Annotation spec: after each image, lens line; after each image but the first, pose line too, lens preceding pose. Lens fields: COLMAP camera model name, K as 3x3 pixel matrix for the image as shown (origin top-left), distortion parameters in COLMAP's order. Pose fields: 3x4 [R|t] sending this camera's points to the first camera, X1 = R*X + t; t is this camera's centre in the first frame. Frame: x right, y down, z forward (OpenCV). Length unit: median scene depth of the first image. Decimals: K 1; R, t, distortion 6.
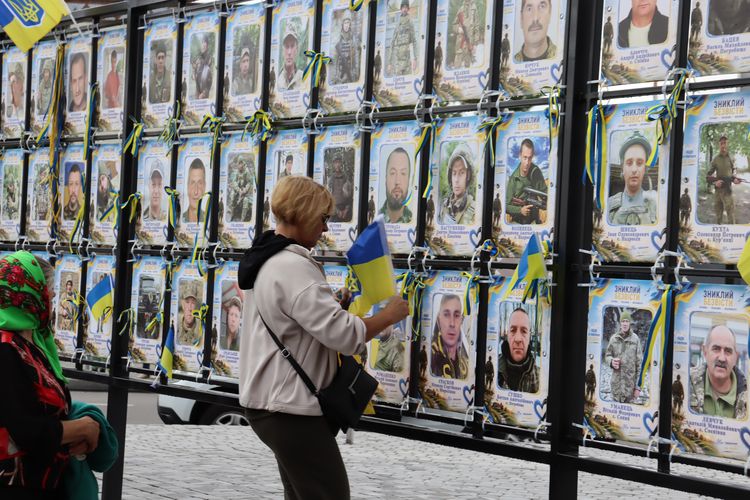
lens RADIAL K [[1783.3, 0, 375.3], [0, 1783.3, 244.1], [0, 0, 1]] dist [0.469002, 0.000000]
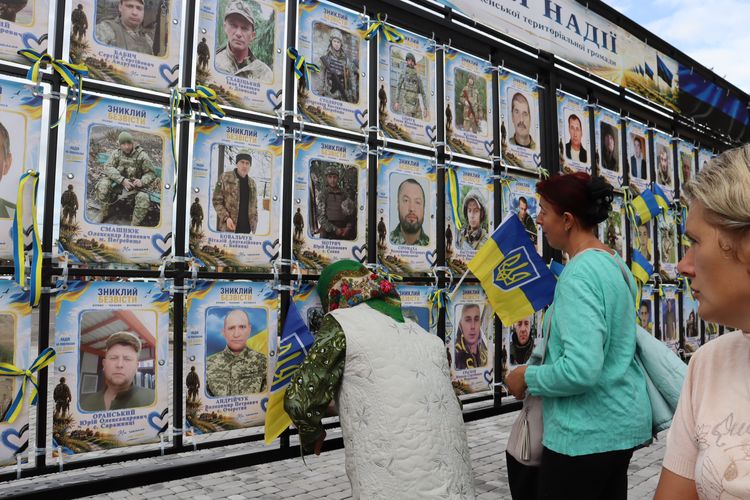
lens RADIAL K [[615.3, 0, 376.0], [0, 615.3, 244.8], [0, 0, 1]] dist [-0.142161, 0.036036]
pose [[-0.121676, 0.019834, 0.992372, -0.377477], [-0.027276, 0.999356, -0.023318, -0.002329], [-0.992195, -0.029905, -0.121057, 1.086695]]
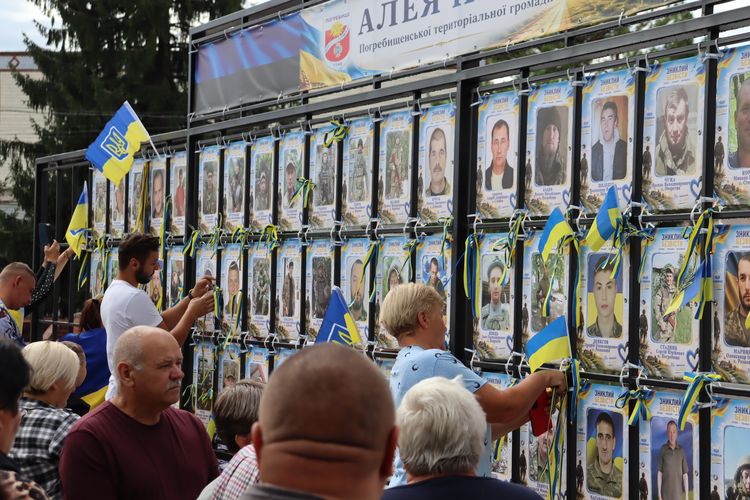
lens RADIAL K [[1783.3, 0, 375.9], [0, 1783.3, 252.3], [0, 0, 1]] dist [0.469002, 0.000000]
pose [[0.989701, -0.028082, -0.140366, 0.201587], [0.026555, 0.999566, -0.012744, -0.043741], [0.140663, 0.008885, 0.990018, -0.220708]]
